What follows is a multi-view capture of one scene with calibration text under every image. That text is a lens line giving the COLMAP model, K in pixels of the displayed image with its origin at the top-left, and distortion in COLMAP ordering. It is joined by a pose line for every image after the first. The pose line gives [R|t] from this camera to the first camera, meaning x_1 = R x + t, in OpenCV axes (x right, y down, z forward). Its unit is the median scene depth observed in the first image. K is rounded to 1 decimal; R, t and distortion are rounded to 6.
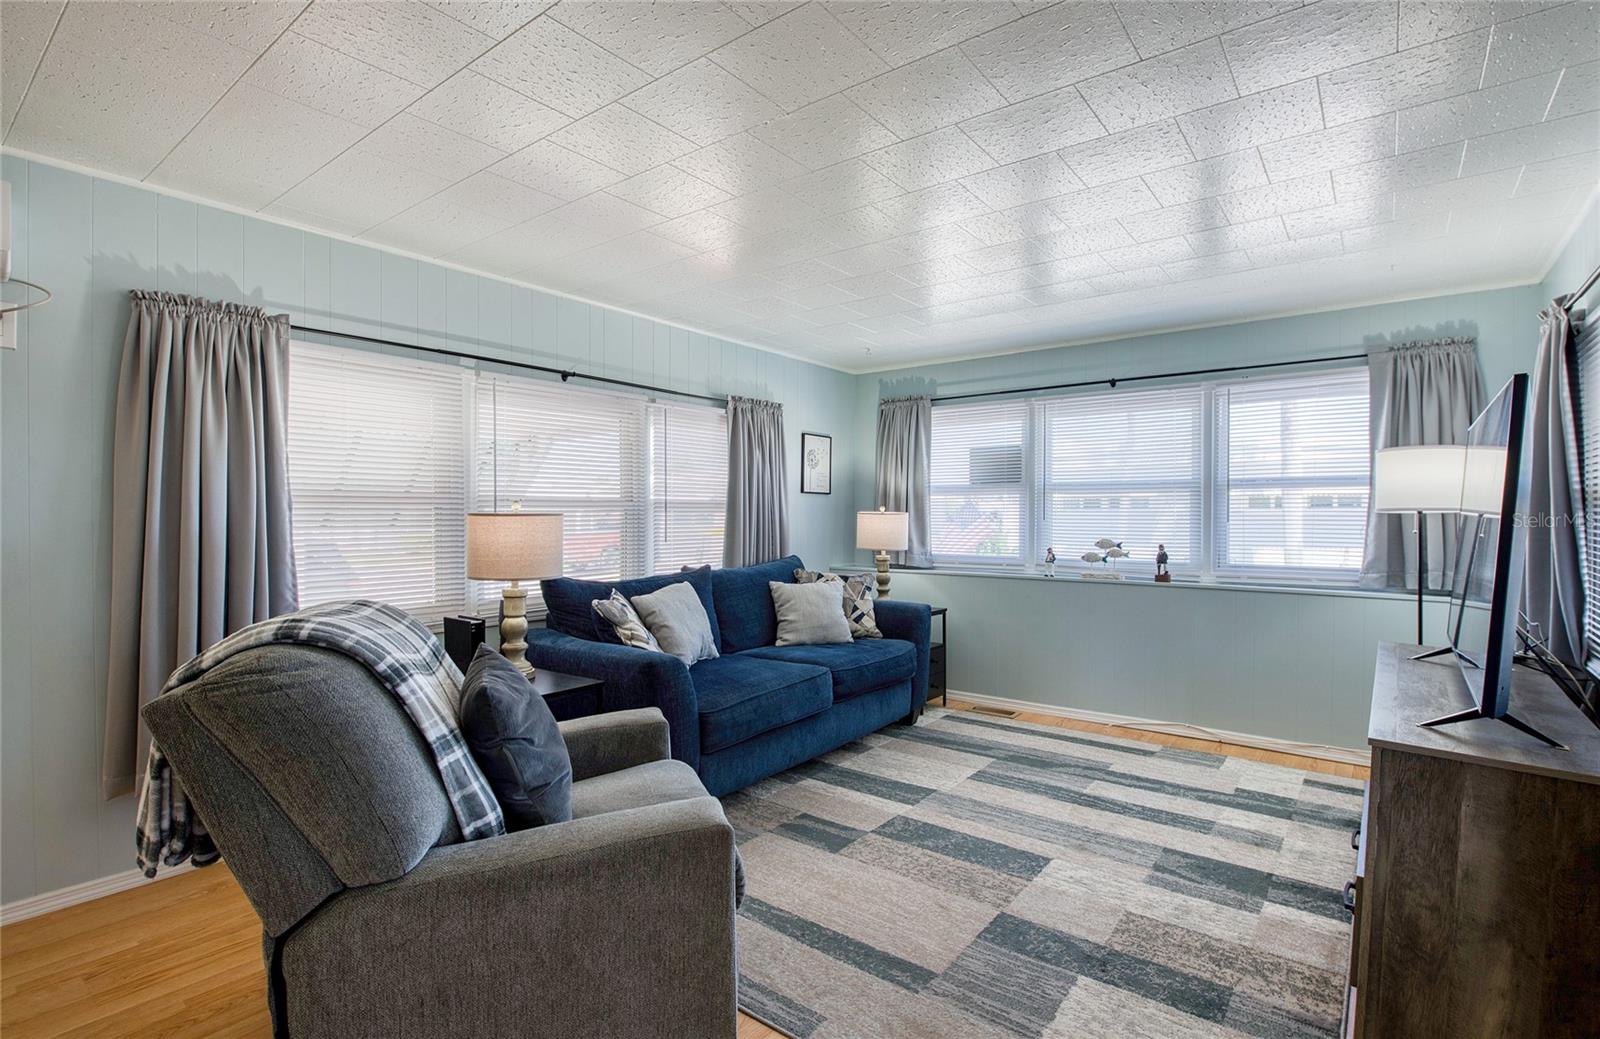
lens RADIAL K [[763.6, 0, 791.7], [0, 763.6, 514.0], [0, 0, 1]] dist [-0.013002, -0.001605]
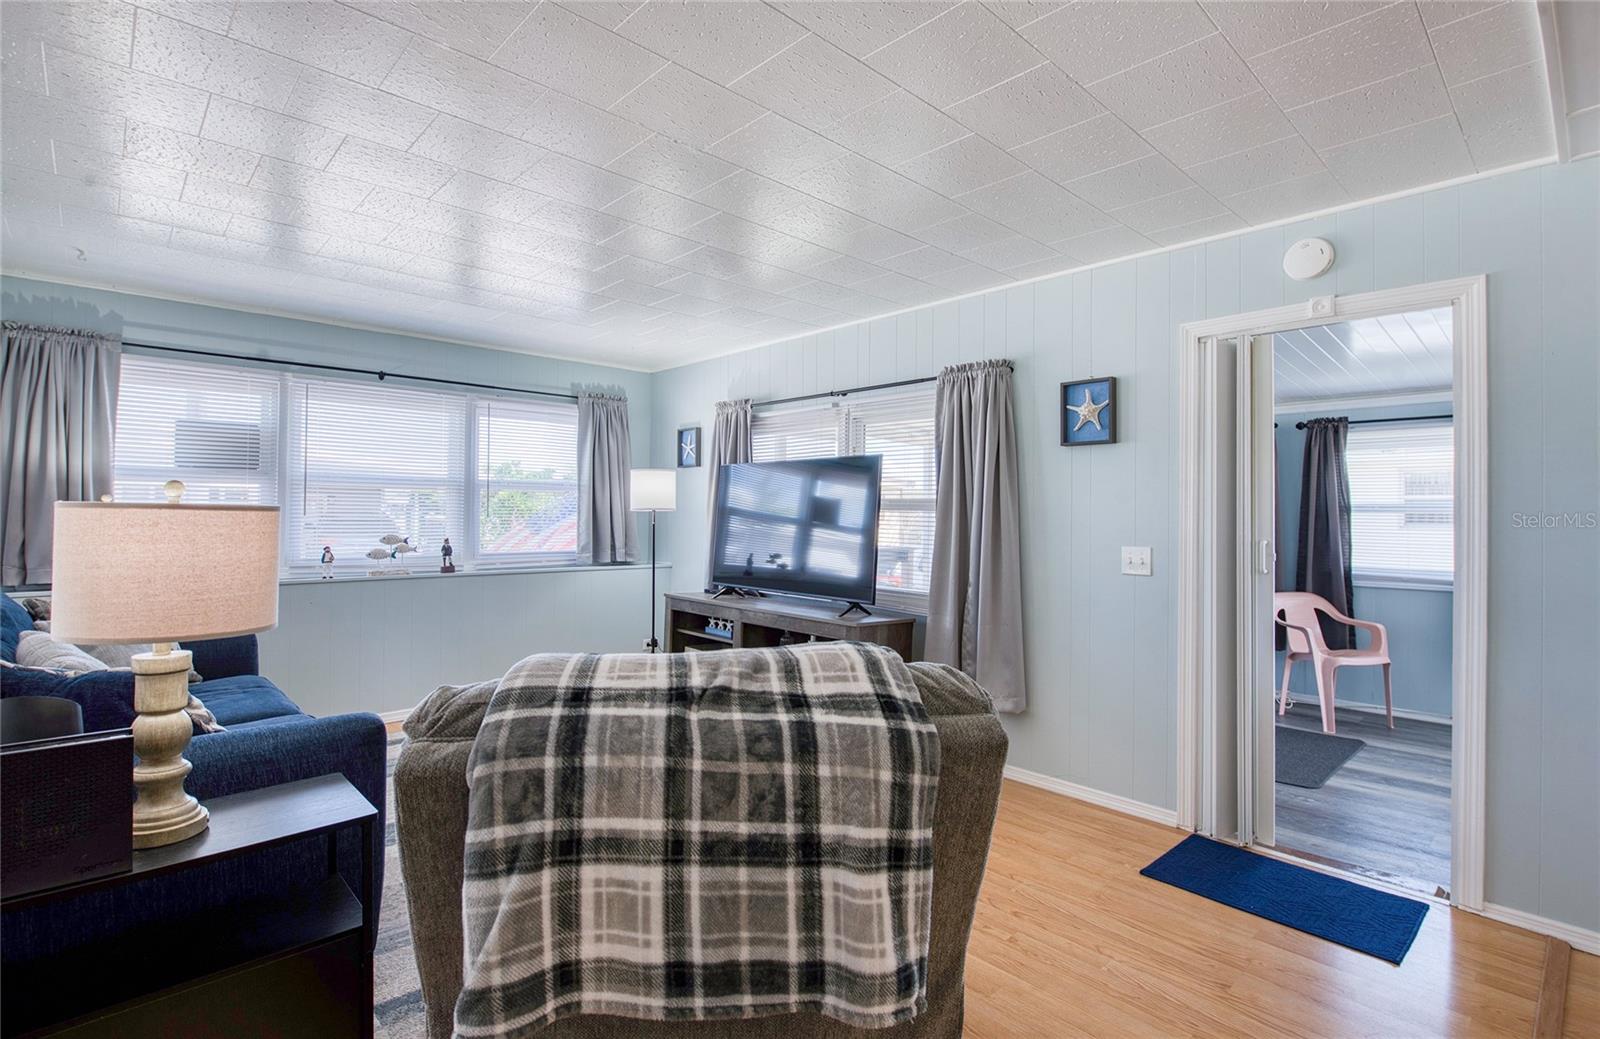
lens RADIAL K [[763.6, 0, 776.5], [0, 763.6, 522.9], [0, 0, 1]] dist [-0.013002, -0.001605]
pose [[0.185040, -0.007459, 0.982703, -0.518139], [-0.012443, 0.999873, 0.009932, 0.001618], [-0.982652, -0.014066, 0.184924, 0.357269]]
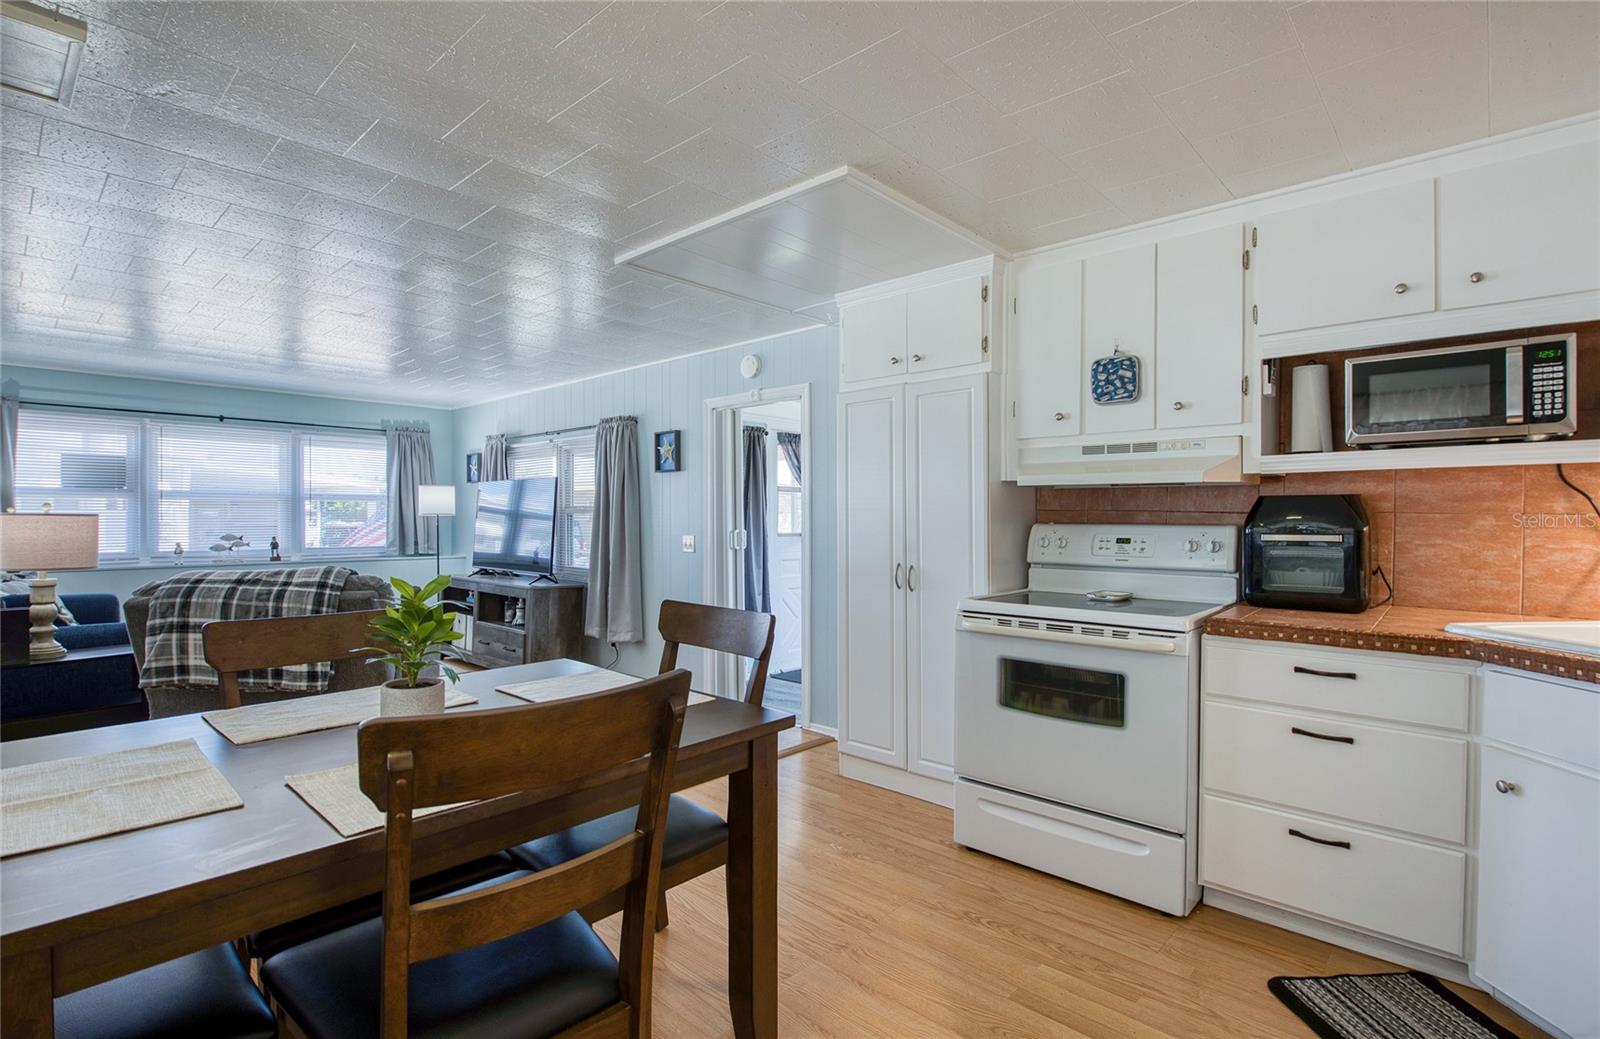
lens RADIAL K [[763.6, 0, 789.8], [0, 763.6, 528.4], [0, 0, 1]] dist [-0.013002, -0.001605]
pose [[0.100781, -0.011682, 0.994840, -0.934185], [-0.003879, 0.999919, 0.012135, 0.002212], [-0.994901, -0.005082, 0.100727, -0.159073]]
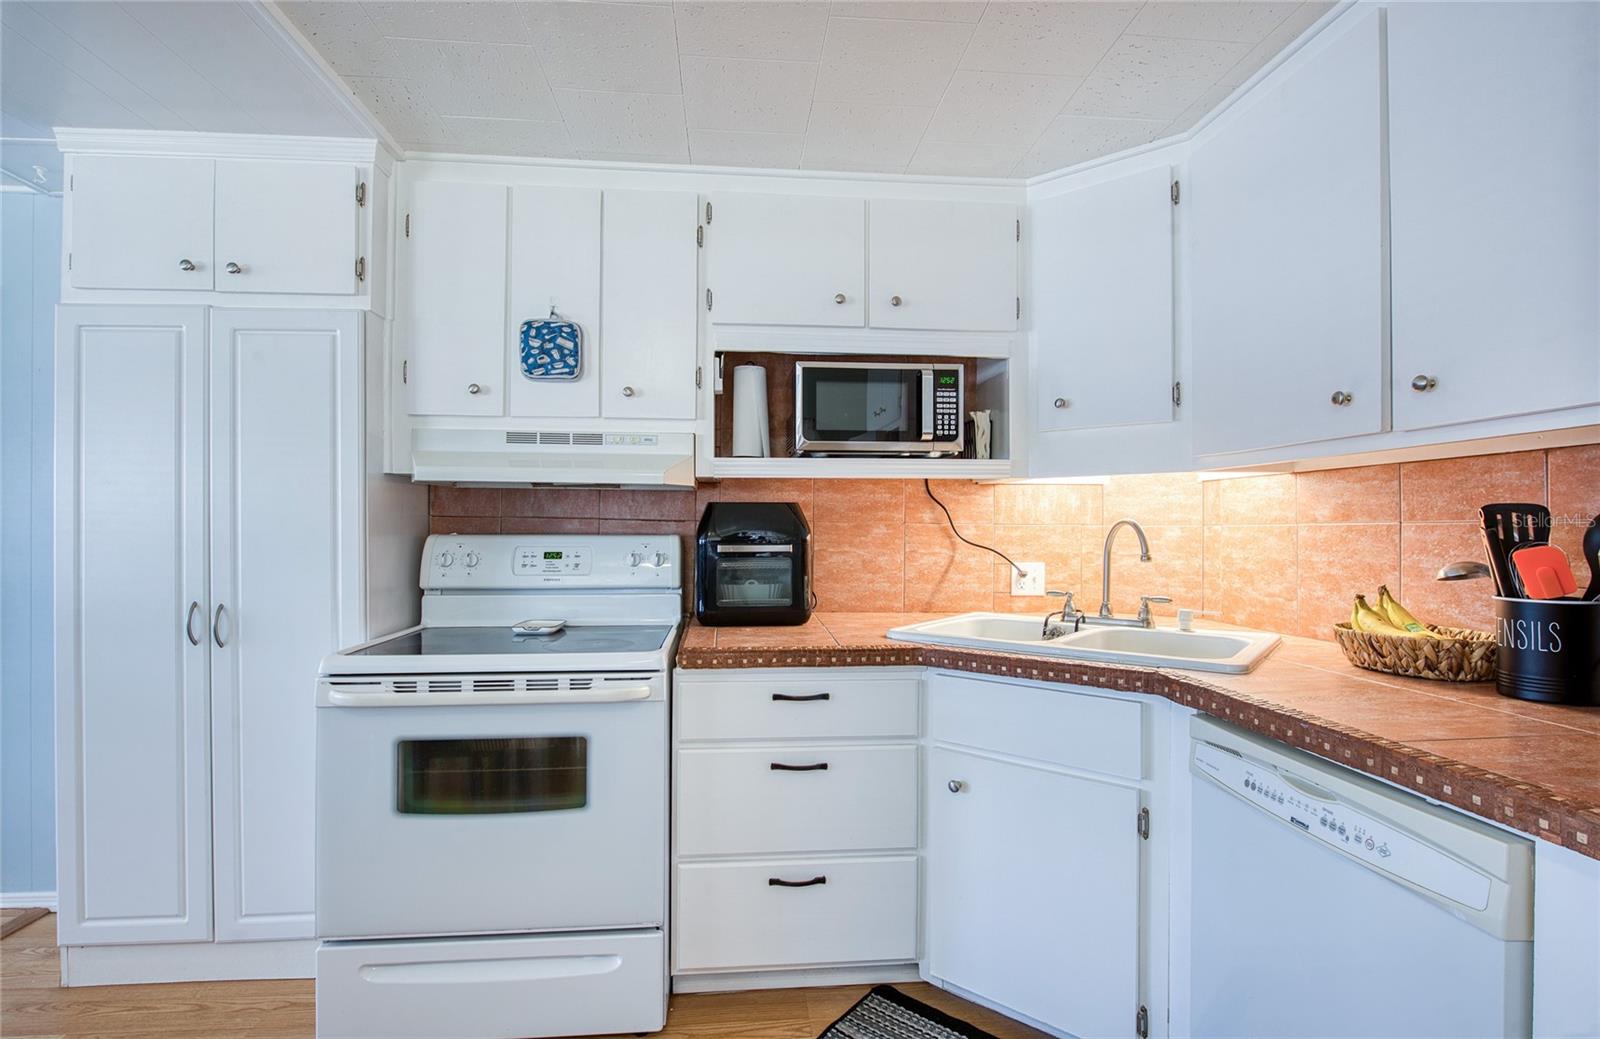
lens RADIAL K [[763.6, 0, 811.1], [0, 763.6, 519.0], [0, 0, 1]] dist [-0.013002, -0.001605]
pose [[-0.682402, 0.007326, 0.730940, -0.738333], [-0.001439, 0.999934, -0.011366, 0.000246], [-0.730975, -0.008808, -0.682347, -0.150537]]
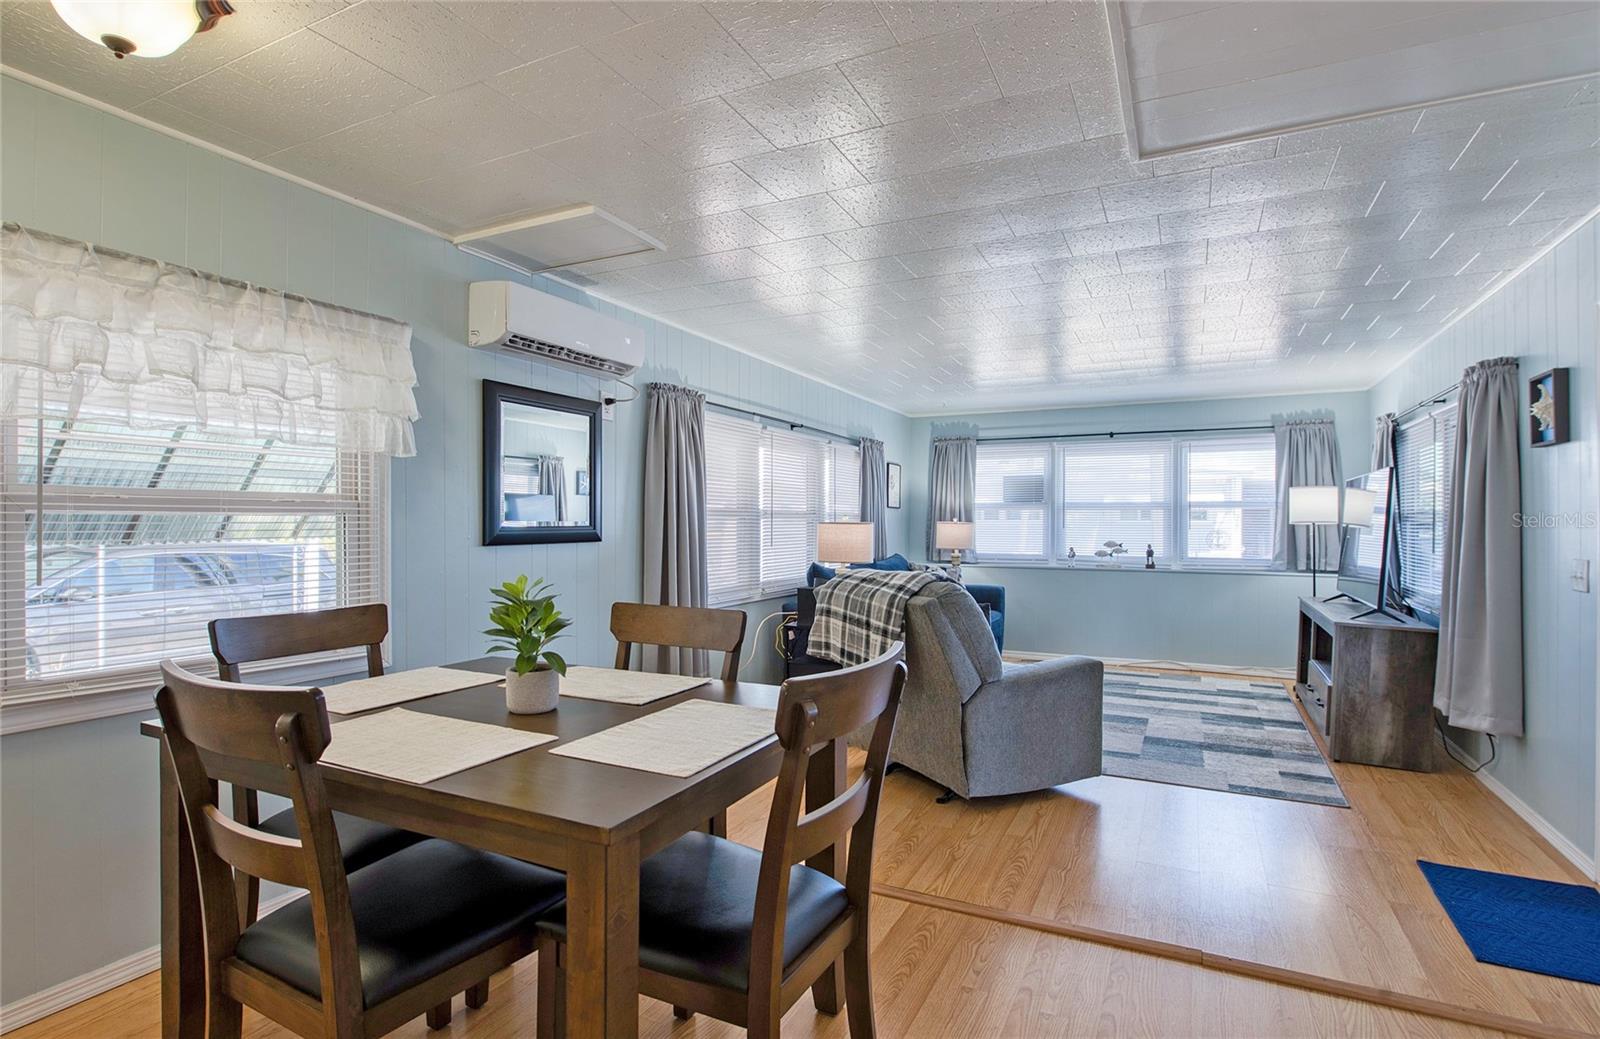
lens RADIAL K [[763.6, 0, 811.9], [0, 763.6, 513.8], [0, 0, 1]] dist [-0.013002, -0.001605]
pose [[0.981224, 0.007127, 0.192742, -0.493531], [-0.004993, 0.999921, -0.011555, -0.000045], [-0.192809, 0.010376, 0.981182, -0.381487]]
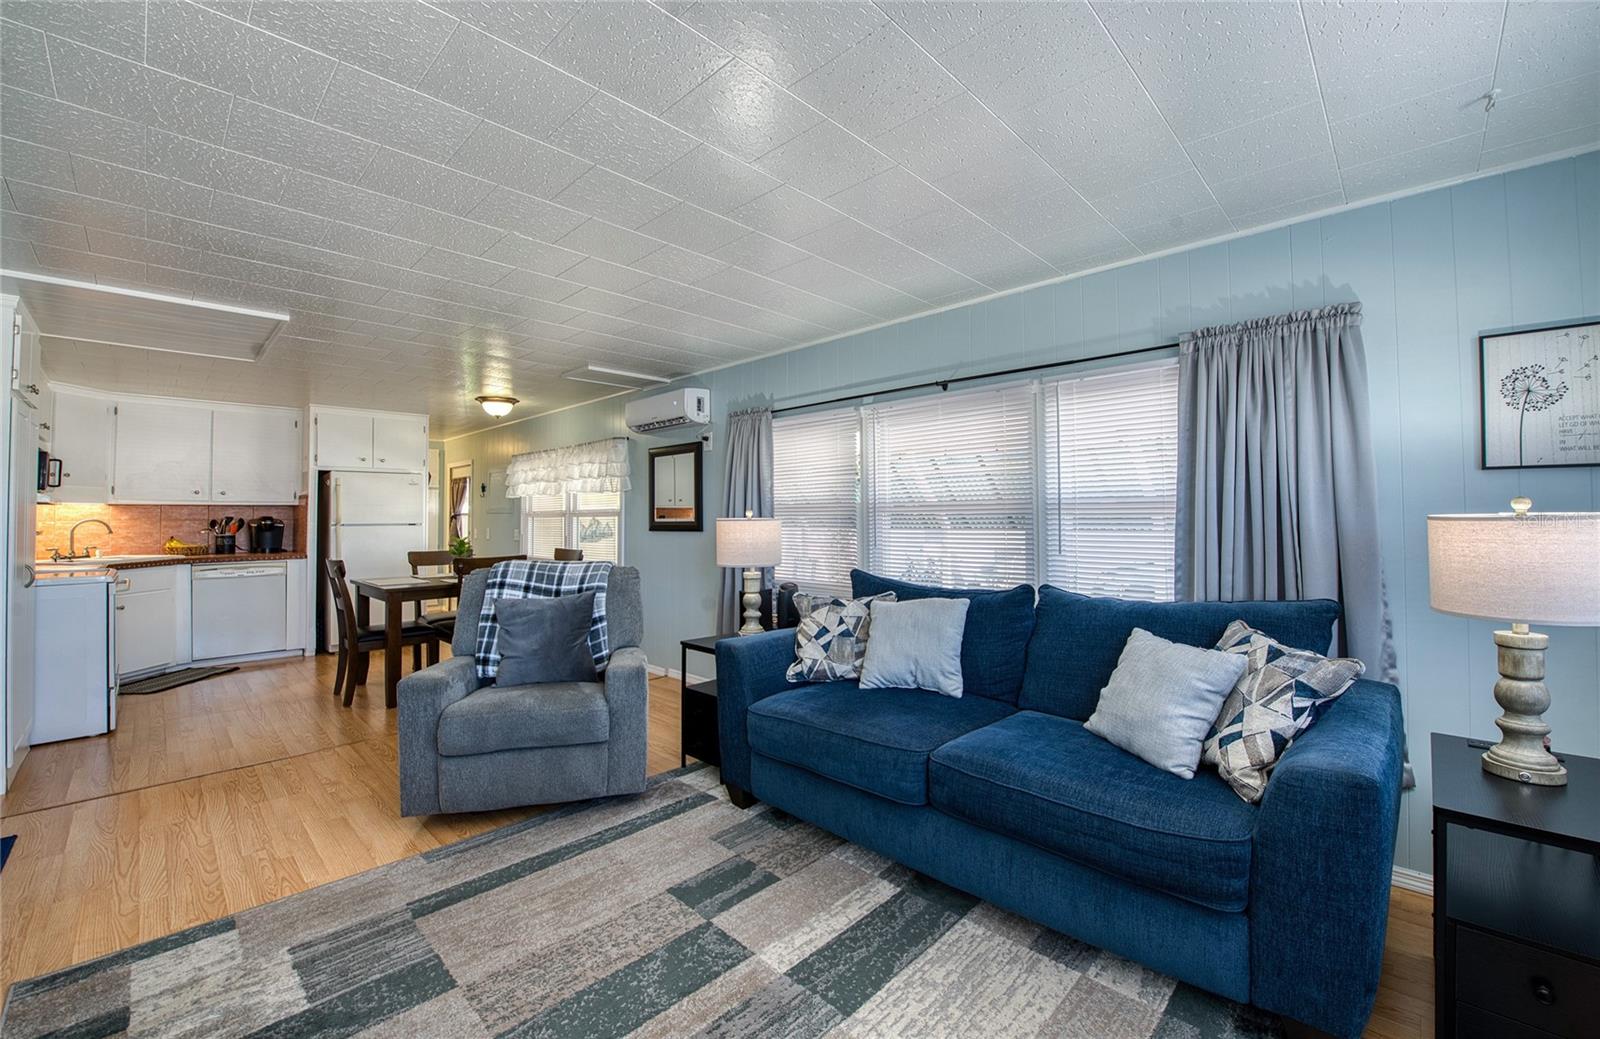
lens RADIAL K [[629.7, 0, 792.0], [0, 629.7, 504.0], [0, 0, 1]] dist [-0.016817, -0.001304]
pose [[-0.105991, -0.017152, -0.994219, 0.516596], [0.006649, 0.999817, -0.017958, -0.005200], [0.994345, -0.008514, -0.105858, 0.795803]]
